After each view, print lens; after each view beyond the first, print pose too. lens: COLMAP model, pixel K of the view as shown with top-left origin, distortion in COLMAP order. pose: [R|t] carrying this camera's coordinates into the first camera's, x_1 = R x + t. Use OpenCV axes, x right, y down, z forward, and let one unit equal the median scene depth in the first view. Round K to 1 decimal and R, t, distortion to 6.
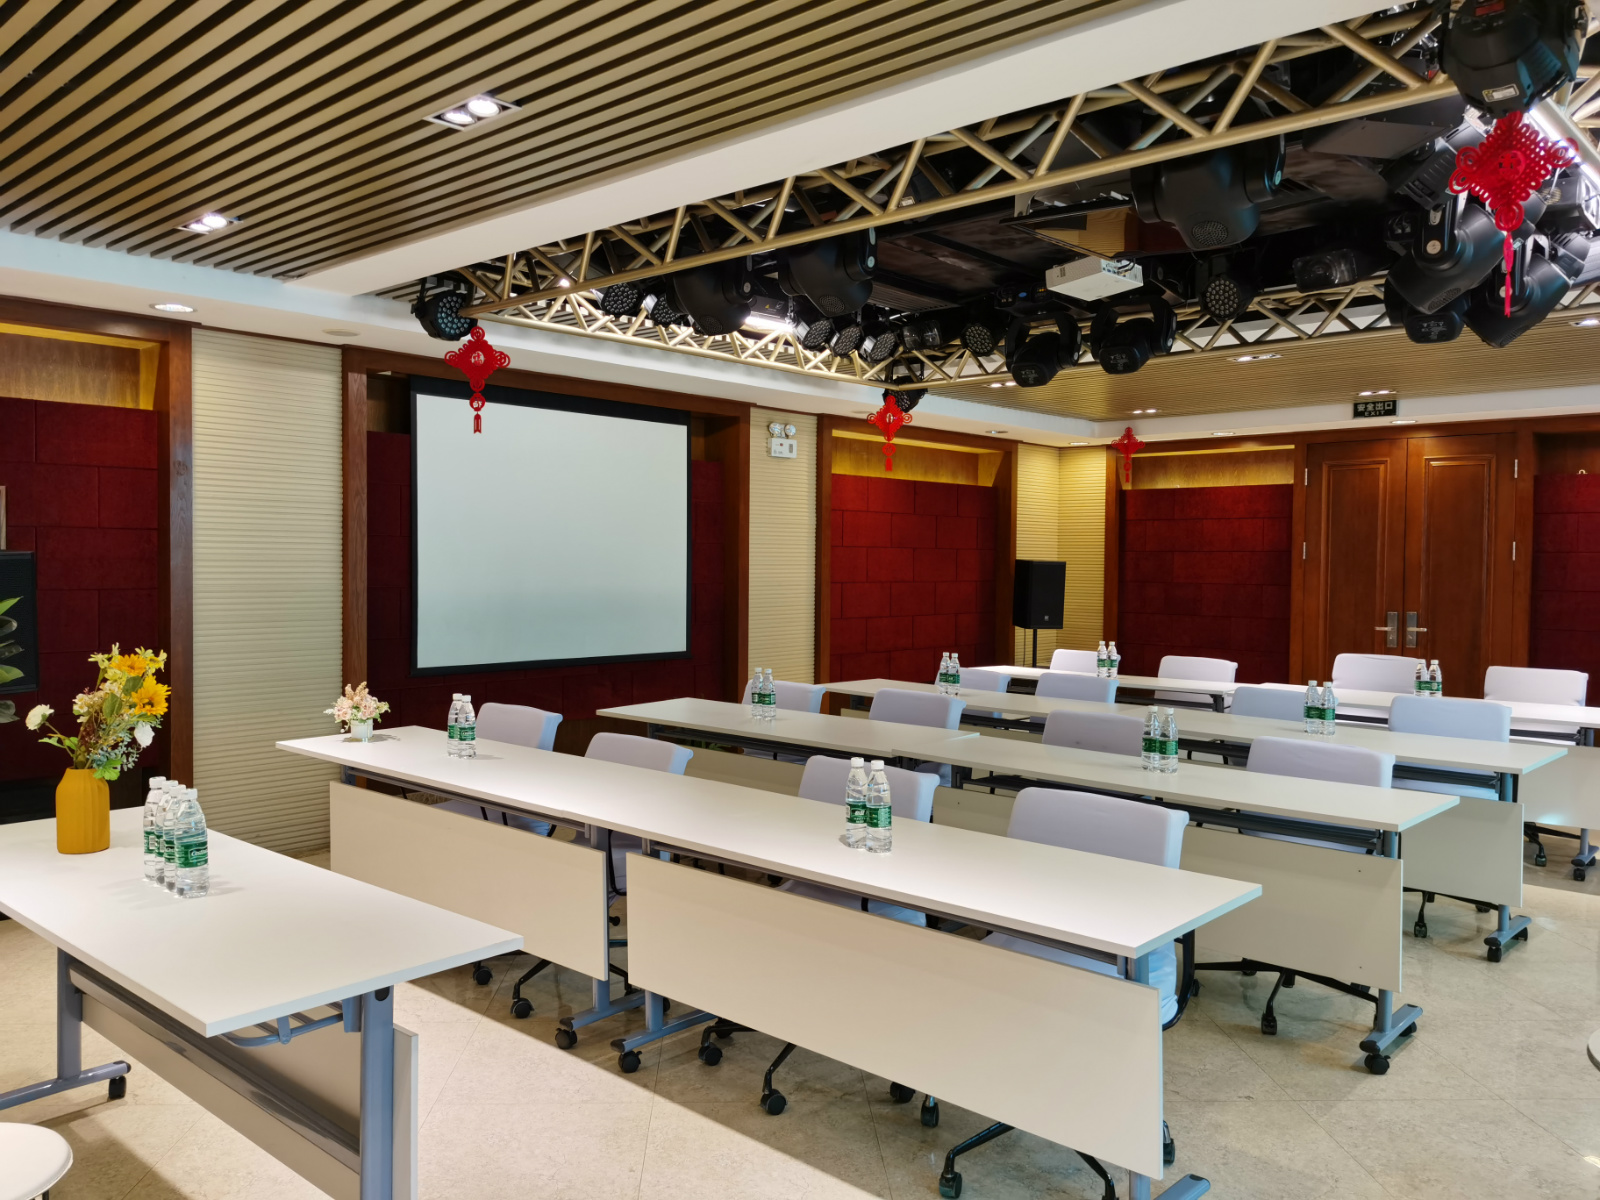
lens RADIAL K [[1238.2, 0, 787.9], [0, 1238.2, 605.3], [0, 0, 1]] dist [0.004980, 0.005816]
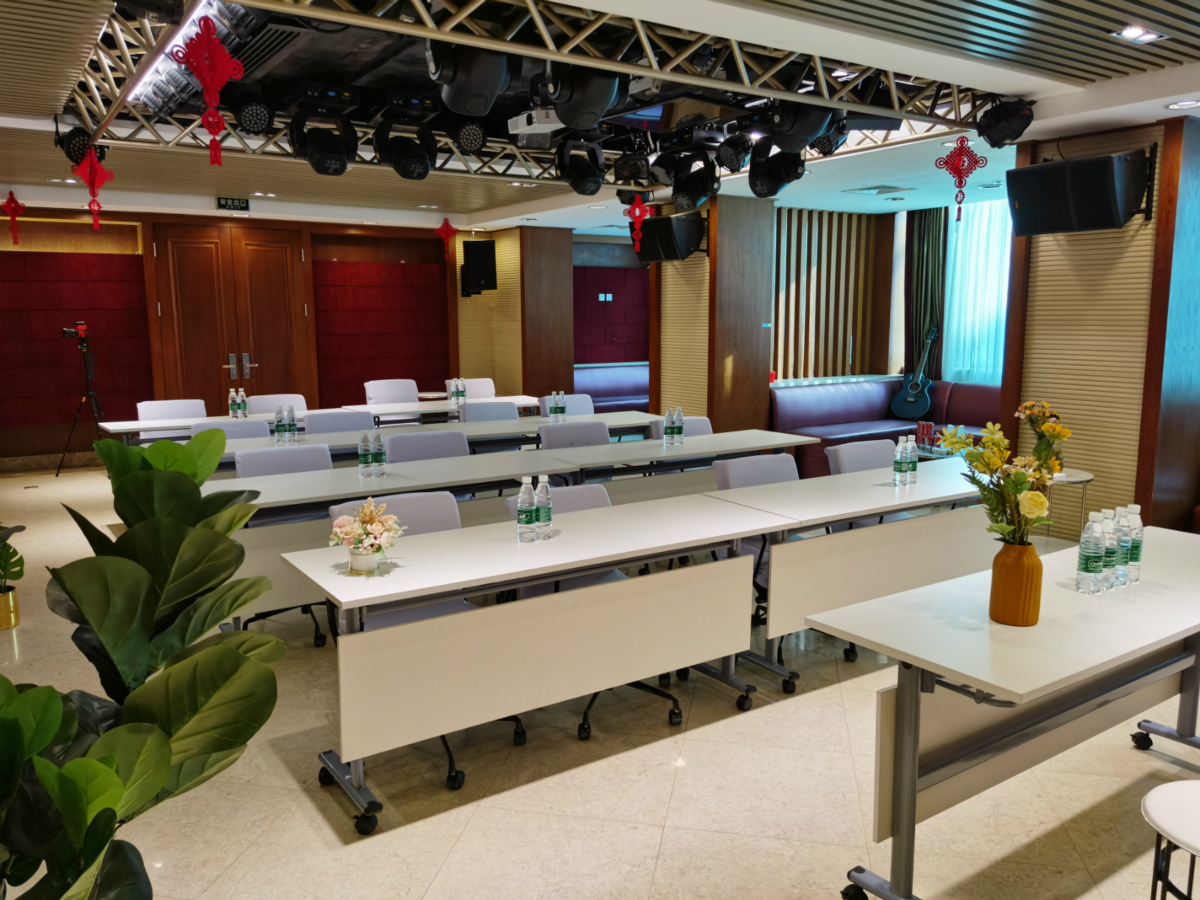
lens RADIAL K [[928.7, 0, 595.3], [0, 928.7, 444.9], [0, 0, 1]] dist [0.004980, 0.005816]
pose [[0.223615, -0.146370, 0.963624, -0.512242], [0.039842, 0.989206, 0.141011, -0.028129], [-0.973863, 0.006861, 0.227033, 0.428165]]
